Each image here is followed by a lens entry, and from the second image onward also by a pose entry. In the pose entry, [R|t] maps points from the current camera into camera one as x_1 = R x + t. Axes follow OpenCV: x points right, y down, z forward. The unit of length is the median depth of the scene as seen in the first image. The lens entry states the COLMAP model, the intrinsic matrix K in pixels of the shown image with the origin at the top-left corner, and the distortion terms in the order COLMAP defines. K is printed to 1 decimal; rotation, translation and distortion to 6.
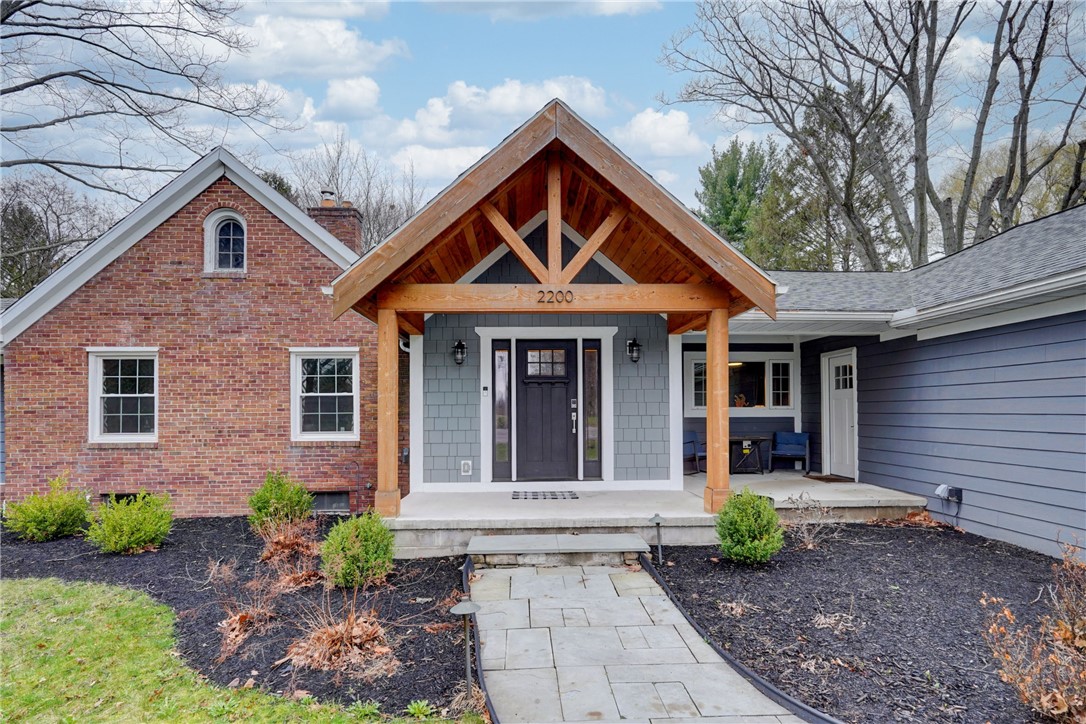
lens RADIAL K [[564.3, 0, 547.2], [0, 564.3, 400.3], [0, 0, 1]] dist [0.000426, -0.000033]
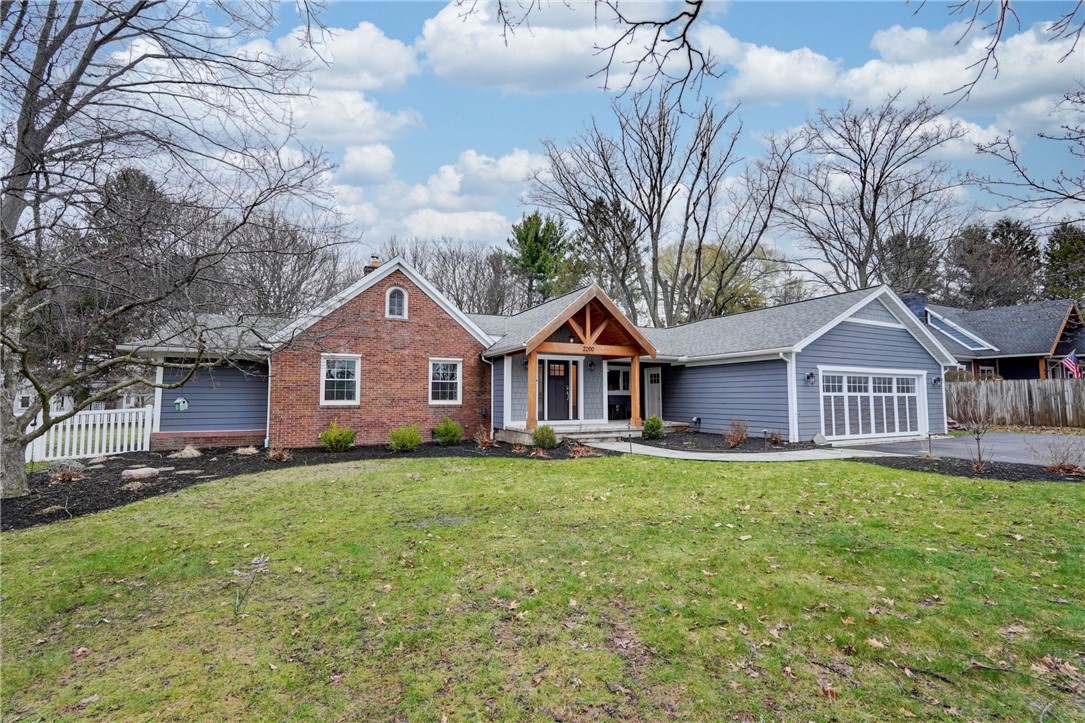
lens RADIAL K [[489.9, 0, 546.0], [0, 489.9, 361.5], [0, 0, 1]] dist [-0.014036, 0.010121]
pose [[0.908518, 0.037027, 0.416202, -0.800912], [-0.015588, 0.998376, -0.054792, 0.009008], [-0.417555, 0.043292, 0.907620, -0.745288]]
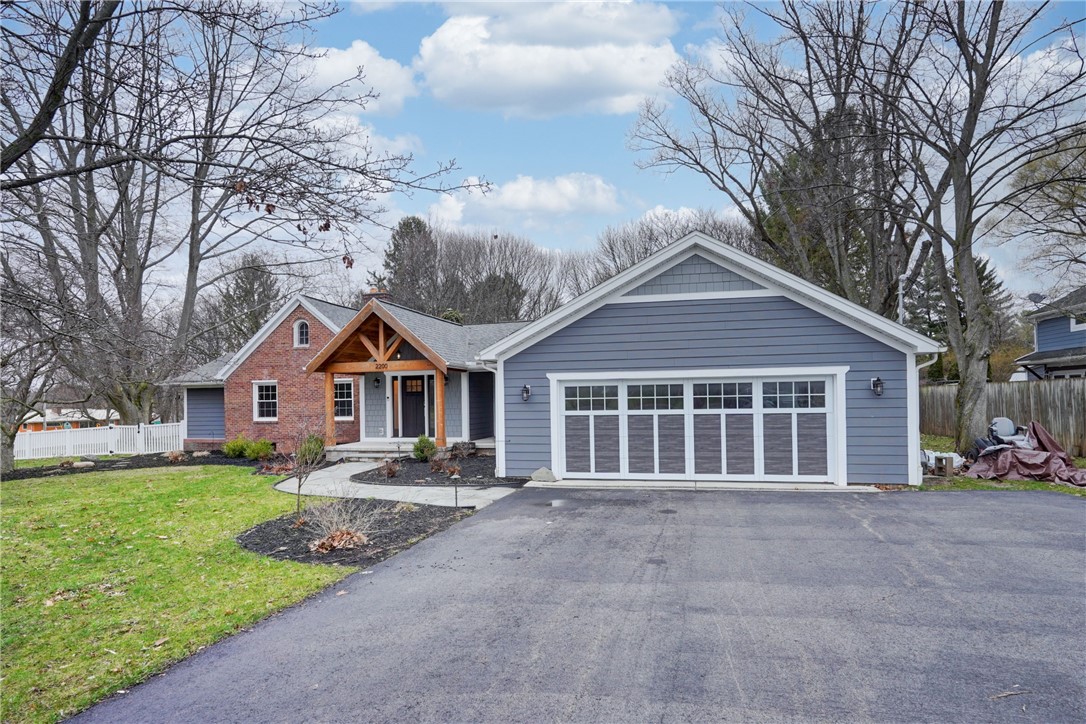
lens RADIAL K [[554.7, 0, 571.8], [0, 554.7, 392.1], [0, 0, 1]] dist [-0.000764, -0.000170]
pose [[0.968082, -0.013040, -0.250292, 1.055324], [0.016487, 0.999796, 0.011681, -0.051088], [0.250089, -0.015435, 0.968100, -0.908639]]
